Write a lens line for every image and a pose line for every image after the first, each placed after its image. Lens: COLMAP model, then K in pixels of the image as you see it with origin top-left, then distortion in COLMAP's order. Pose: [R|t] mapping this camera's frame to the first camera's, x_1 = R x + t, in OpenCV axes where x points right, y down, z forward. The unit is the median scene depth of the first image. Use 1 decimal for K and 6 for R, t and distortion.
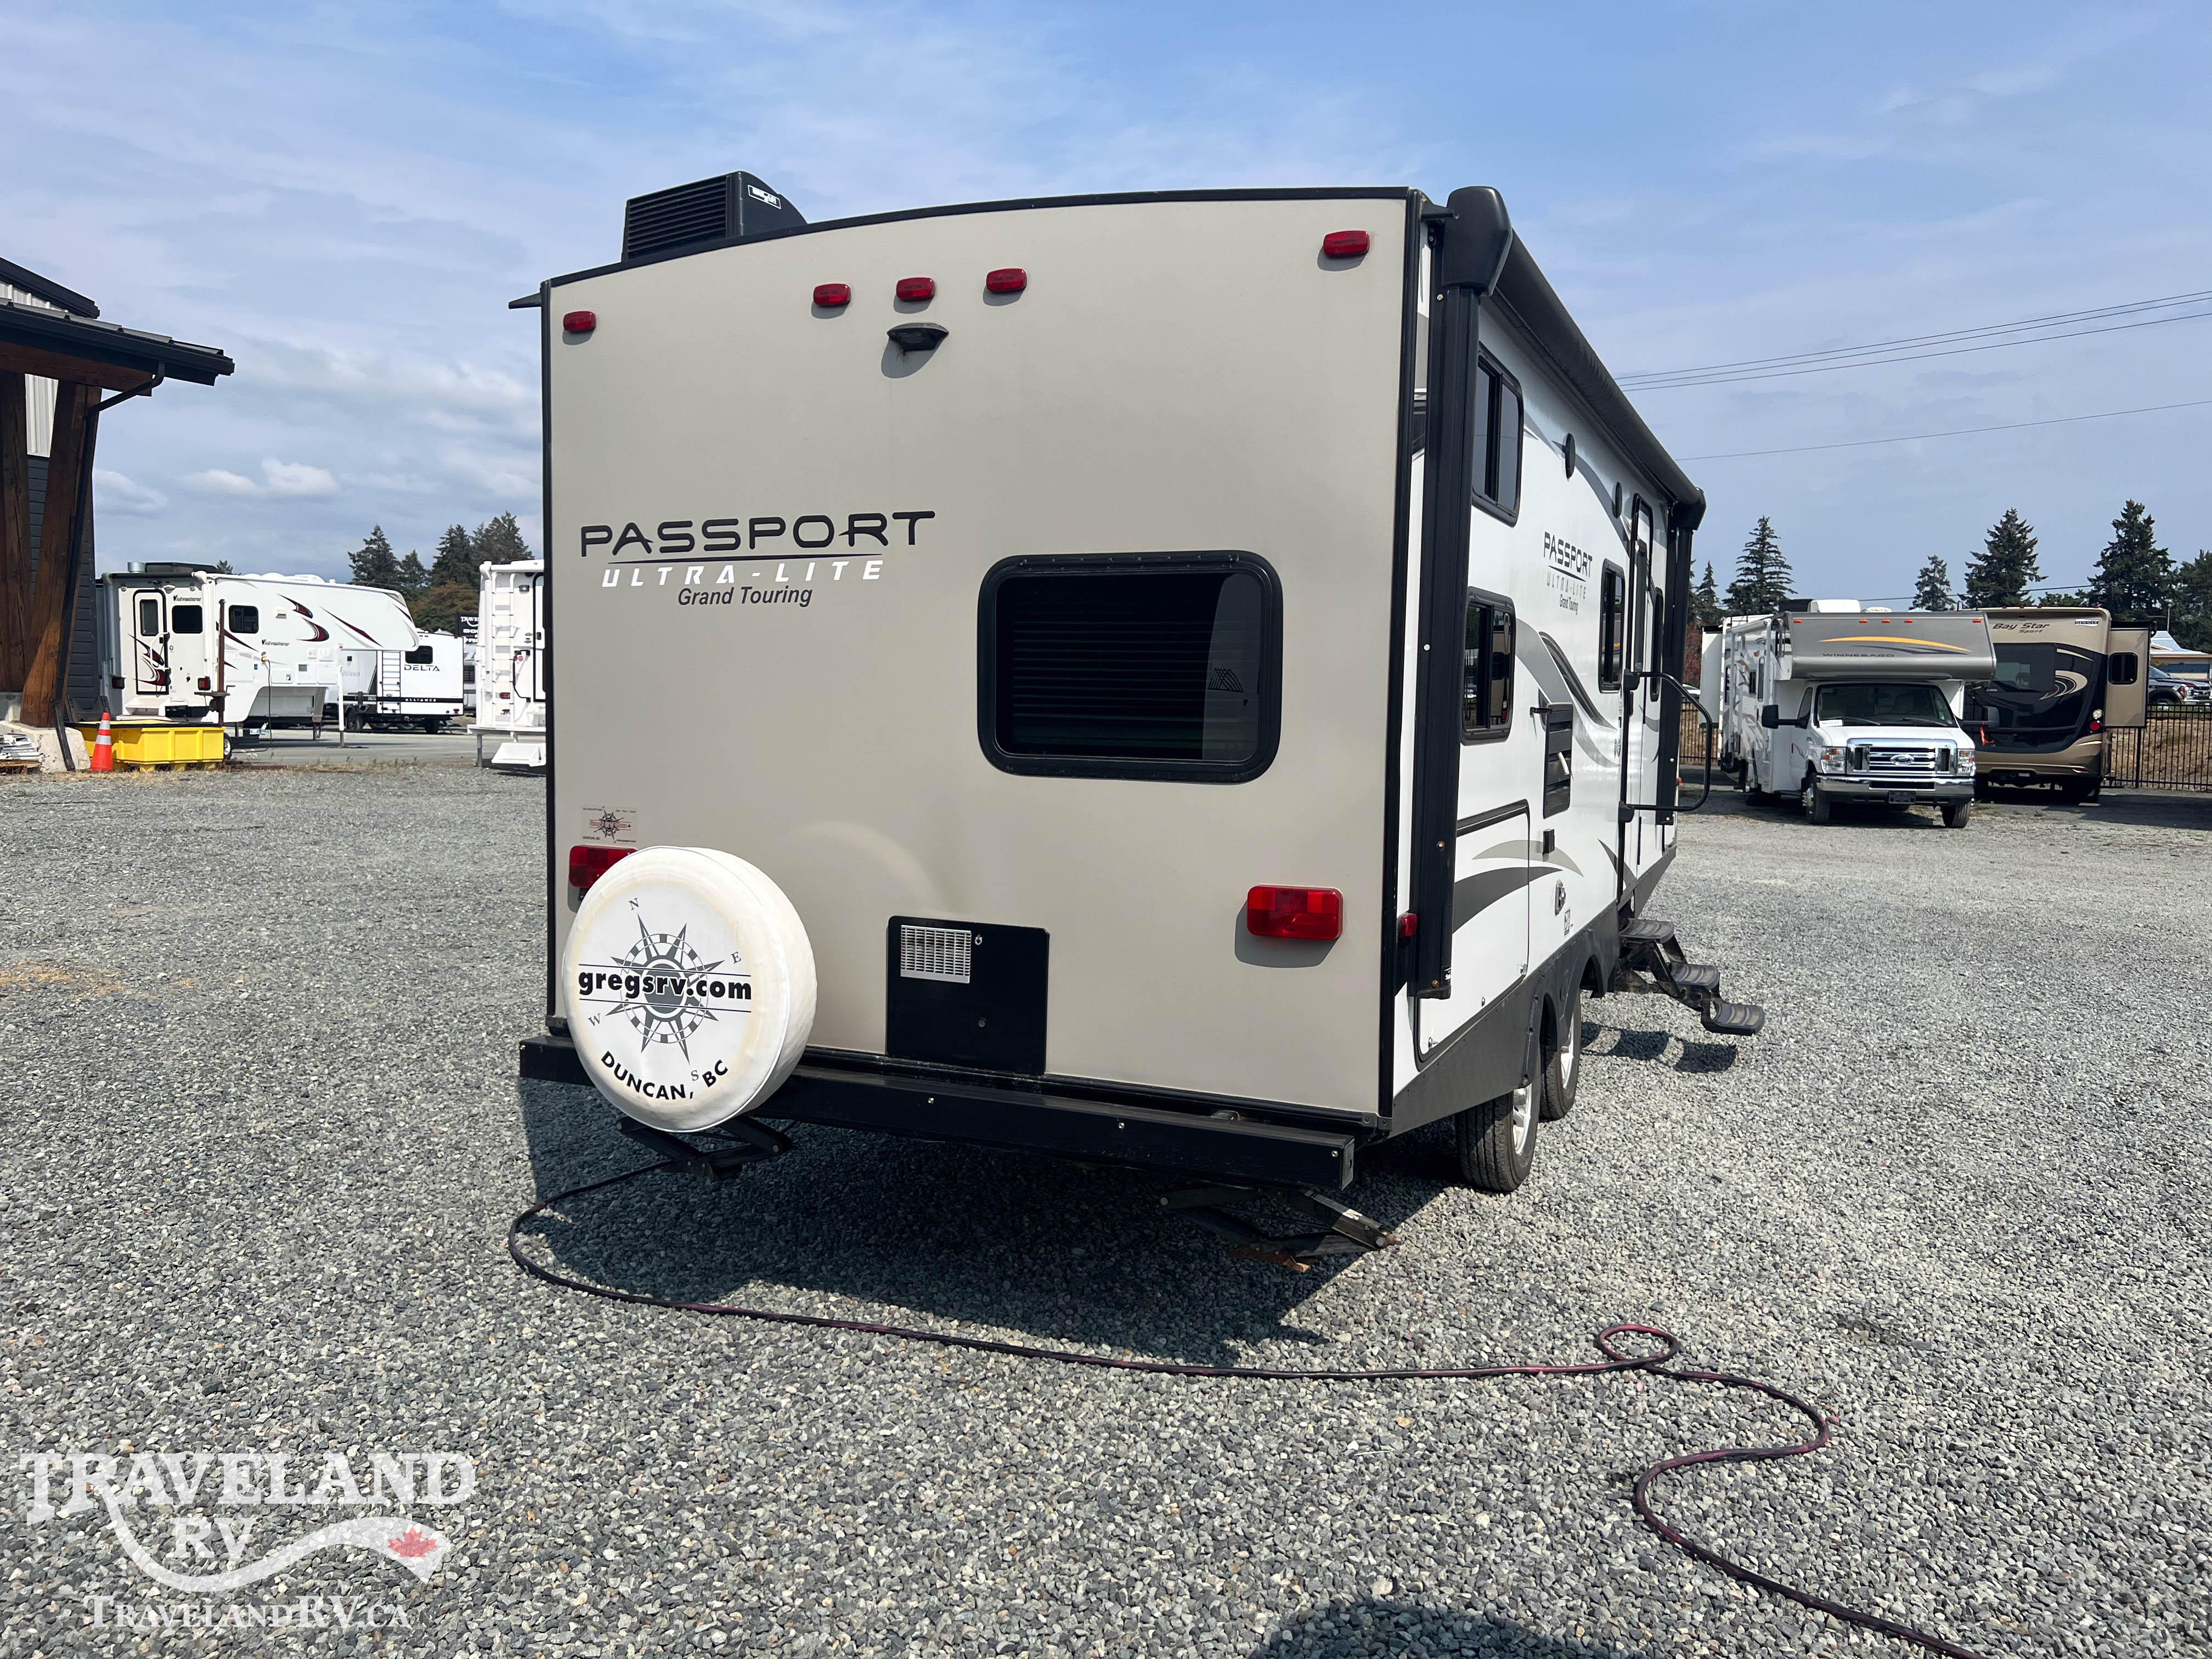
lens RADIAL K [[1665.4, 0, 1085.5], [0, 1665.4, 843.9], [0, 0, 1]] dist [0.043809, -0.046591]
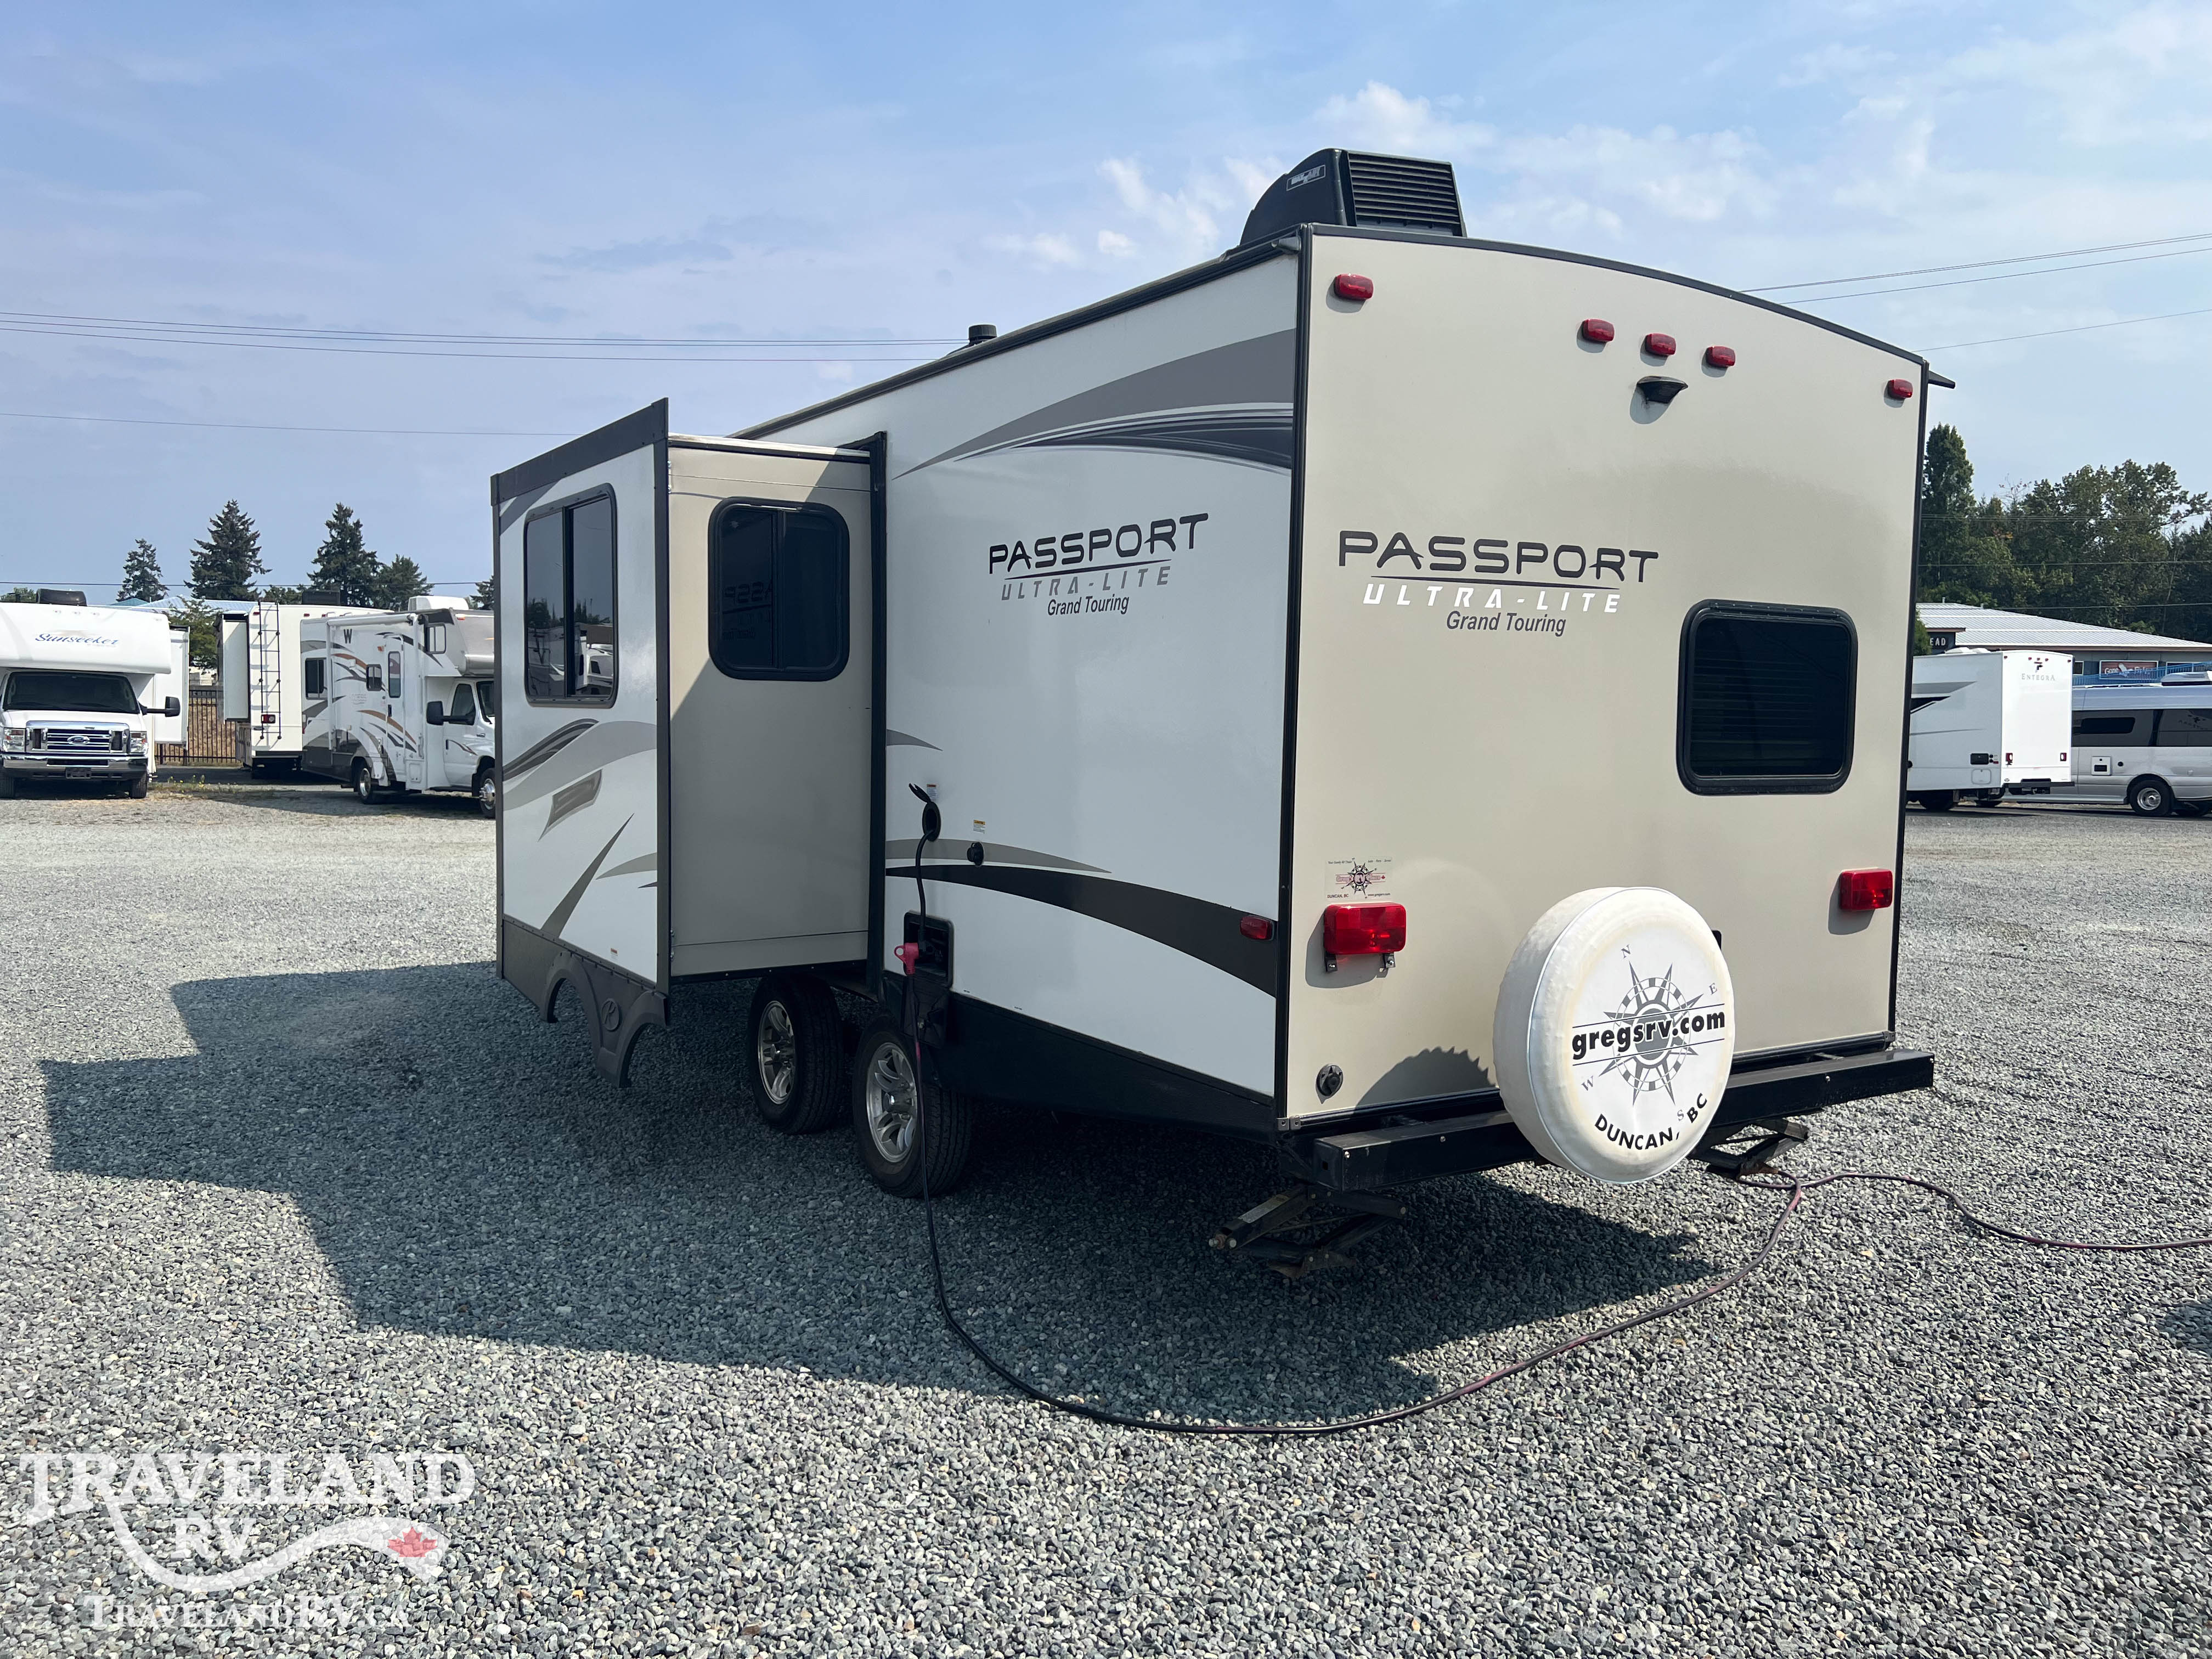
lens RADIAL K [[1665.4, 0, 1091.3], [0, 1665.4, 832.2], [0, 0, 1]] dist [0.043809, -0.046591]
pose [[0.564071, -0.068650, 0.822868, -1.163125], [0.068797, 0.996980, 0.036016, -0.082498], [-0.822855, 0.036295, 0.567090, 0.680328]]
